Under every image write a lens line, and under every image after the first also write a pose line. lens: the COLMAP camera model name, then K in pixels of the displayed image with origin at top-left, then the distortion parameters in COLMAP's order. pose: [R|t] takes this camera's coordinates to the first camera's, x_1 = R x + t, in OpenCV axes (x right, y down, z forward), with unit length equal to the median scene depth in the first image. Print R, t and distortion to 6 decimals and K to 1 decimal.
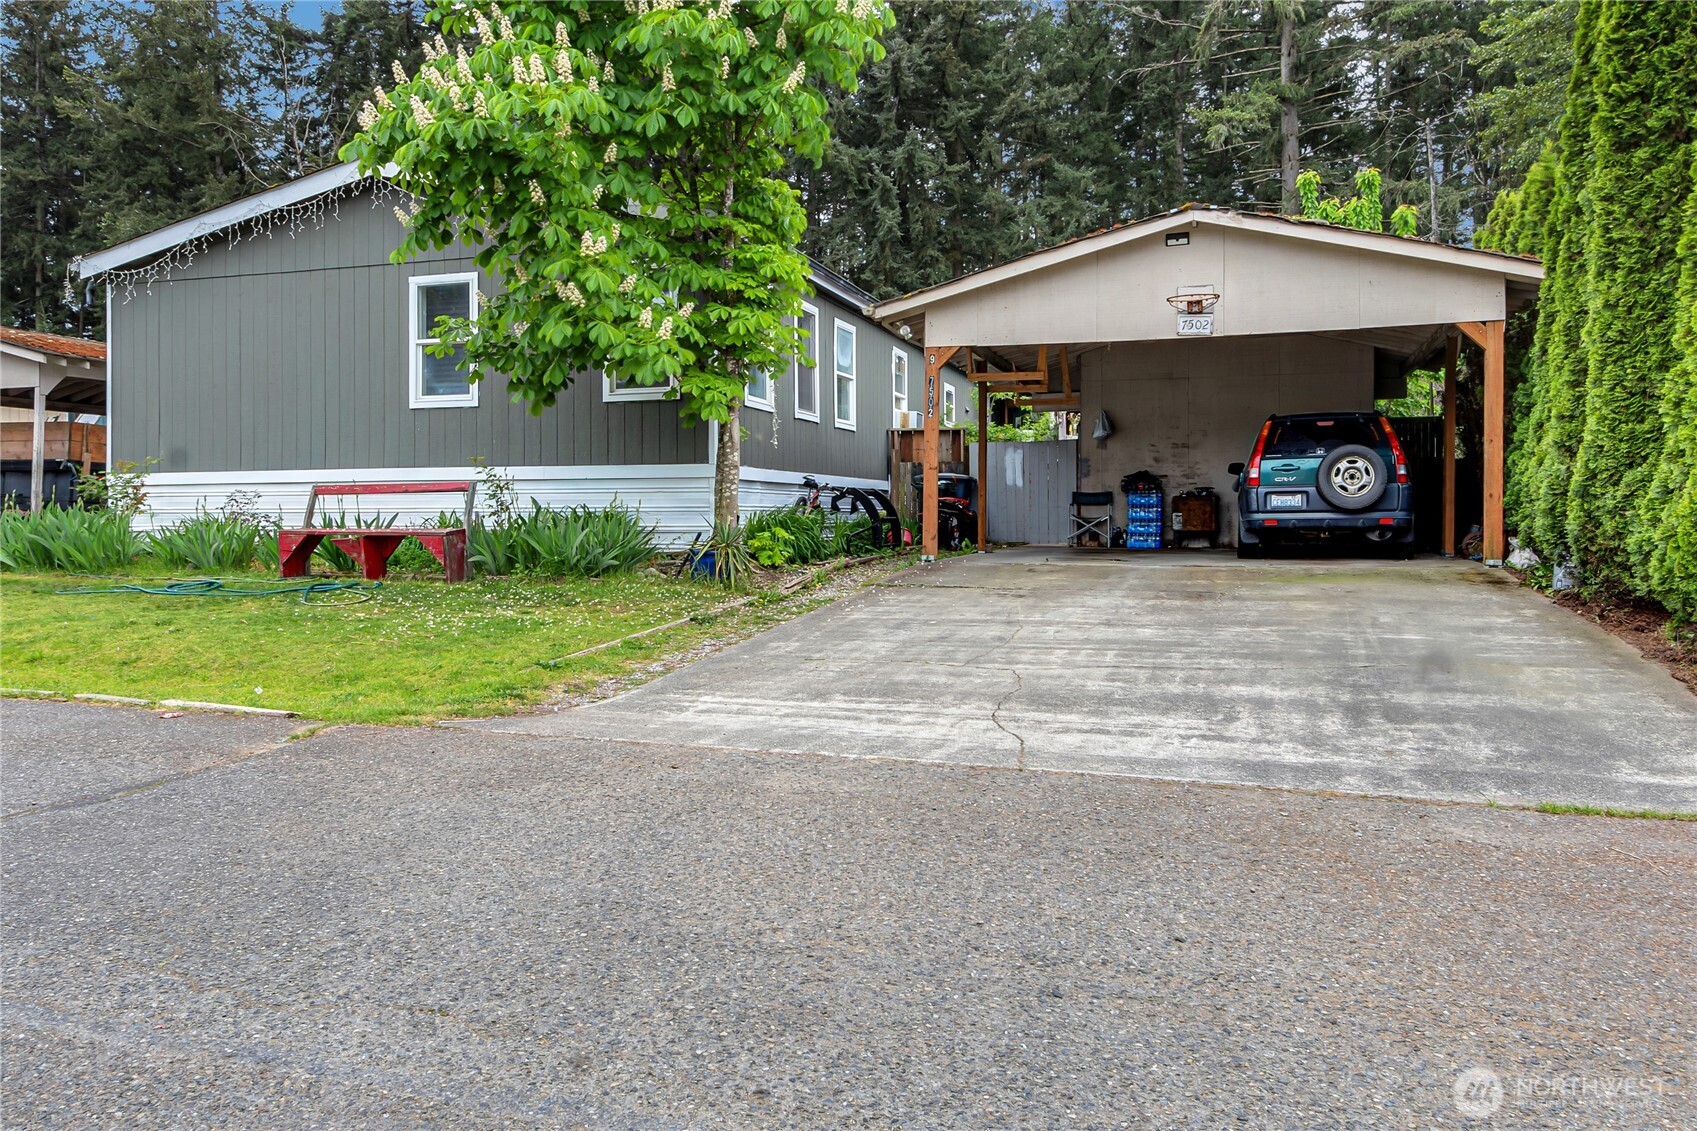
lens RADIAL K [[1038.6, 0, 847.5], [0, 1038.6, 499.0], [0, 0, 1]] dist [-0.000660, 0.001122]
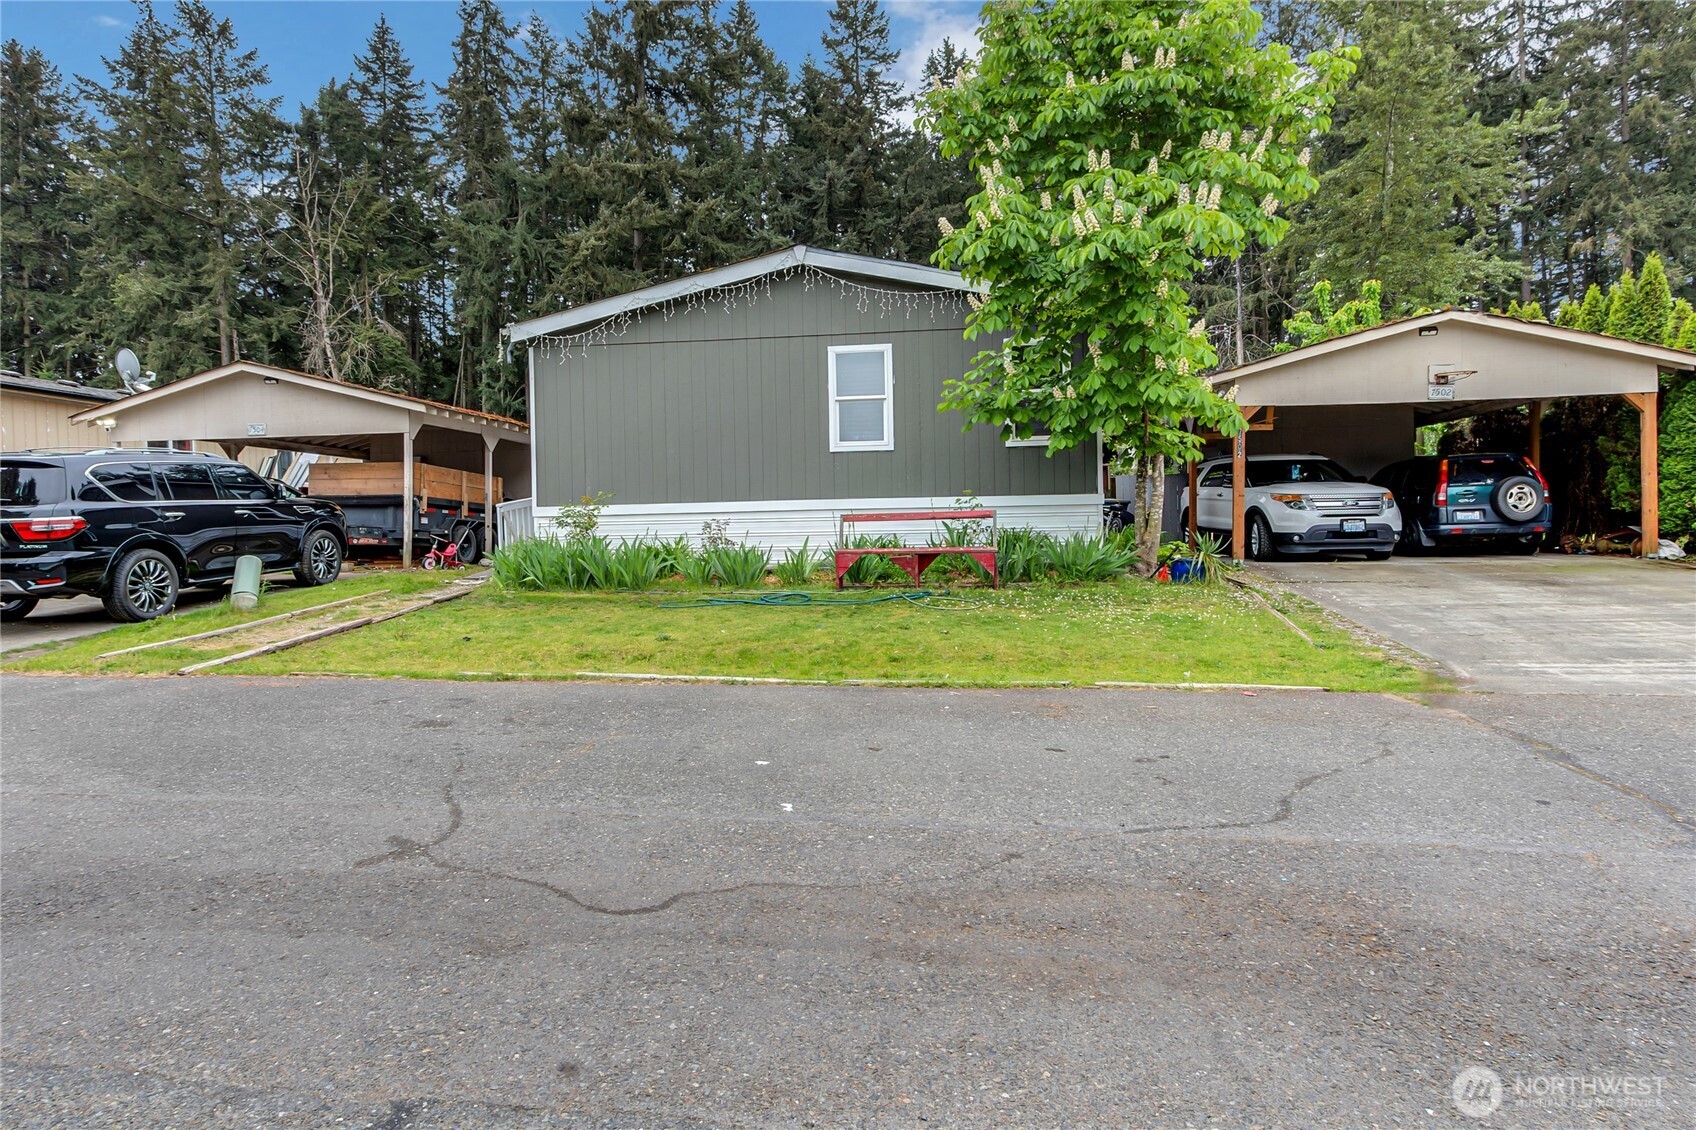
lens RADIAL K [[810.9, 0, 848.2], [0, 810.9, 518.5], [0, 0, 1]] dist [0.004016, -0.001377]
pose [[0.987150, -0.013909, 0.159190, -0.554170], [0.013924, 0.999903, 0.001025, -0.007037], [-0.159189, 0.001205, 0.987247, 0.031706]]
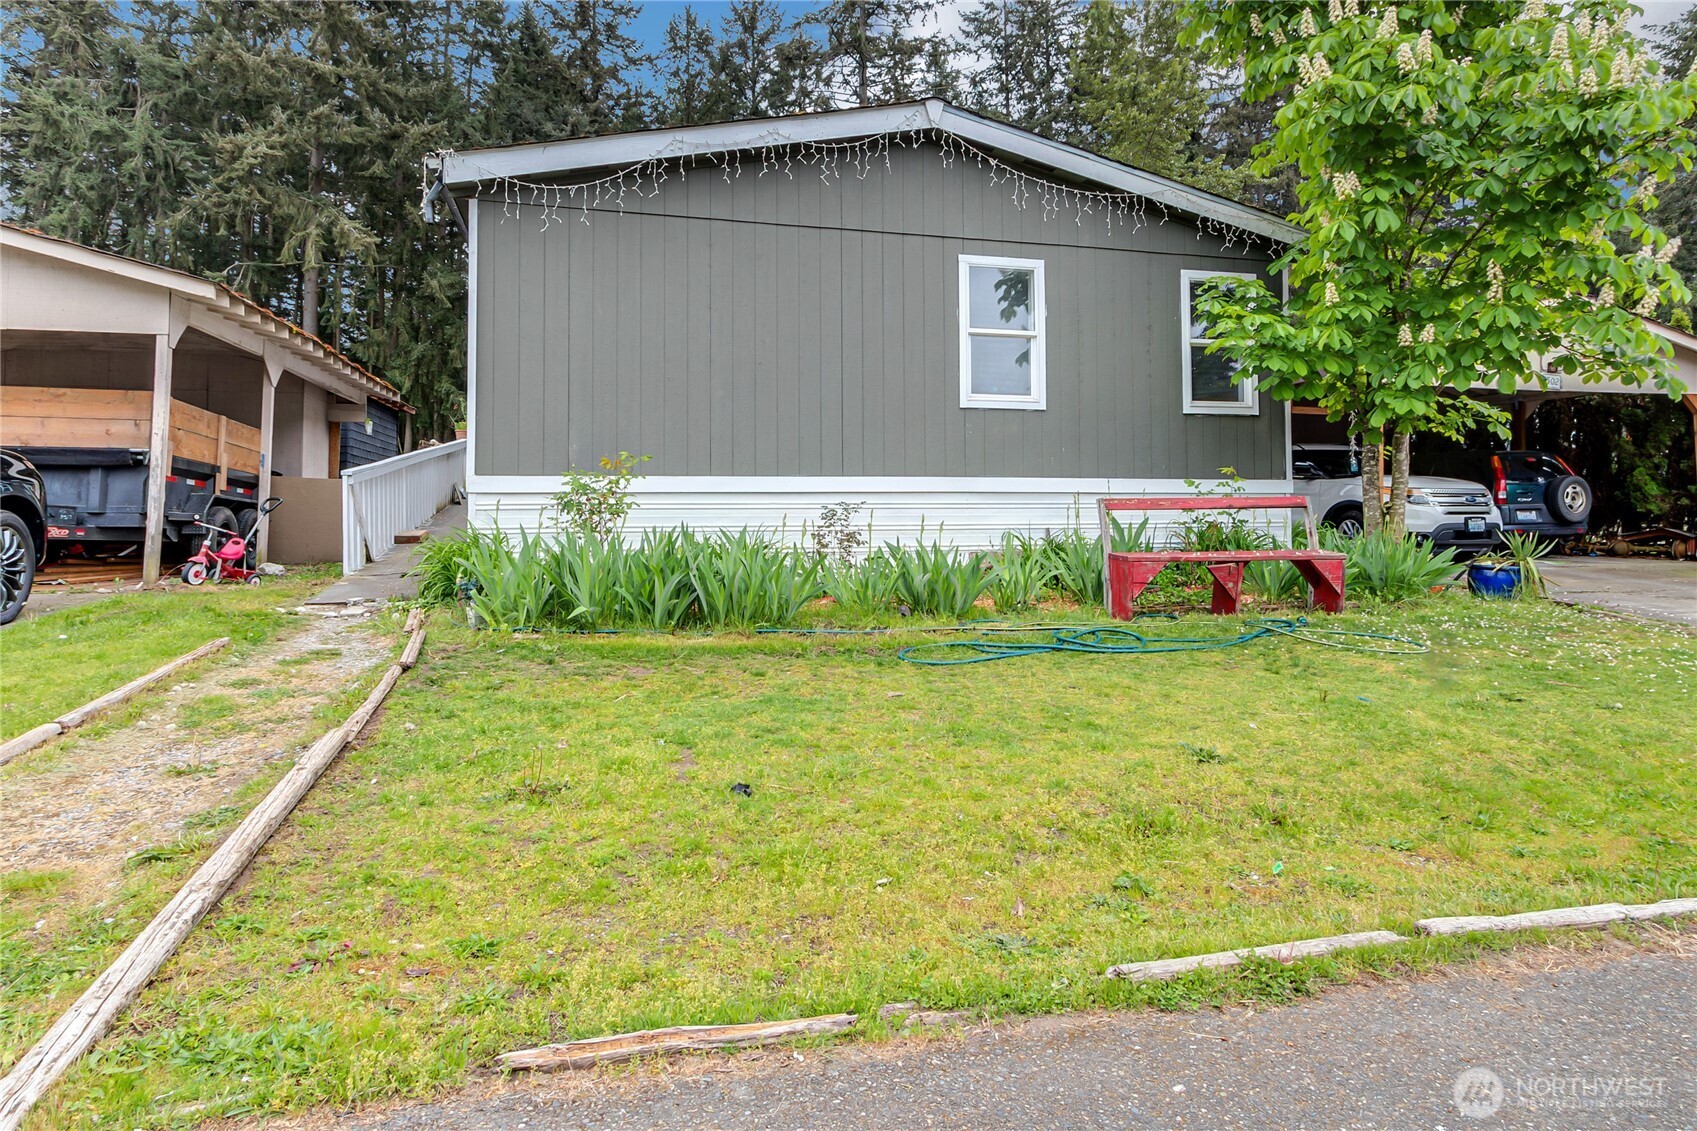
lens RADIAL K [[832.5, 0, 807.4], [0, 832.5, 474.7], [0, 0, 1]] dist [0.001671, -0.000097]
pose [[0.877861, 0.023110, 0.478357, -0.853253], [-0.003578, 0.999124, -0.041703, -0.002609], [-0.478902, 0.034897, 0.877175, 0.461216]]
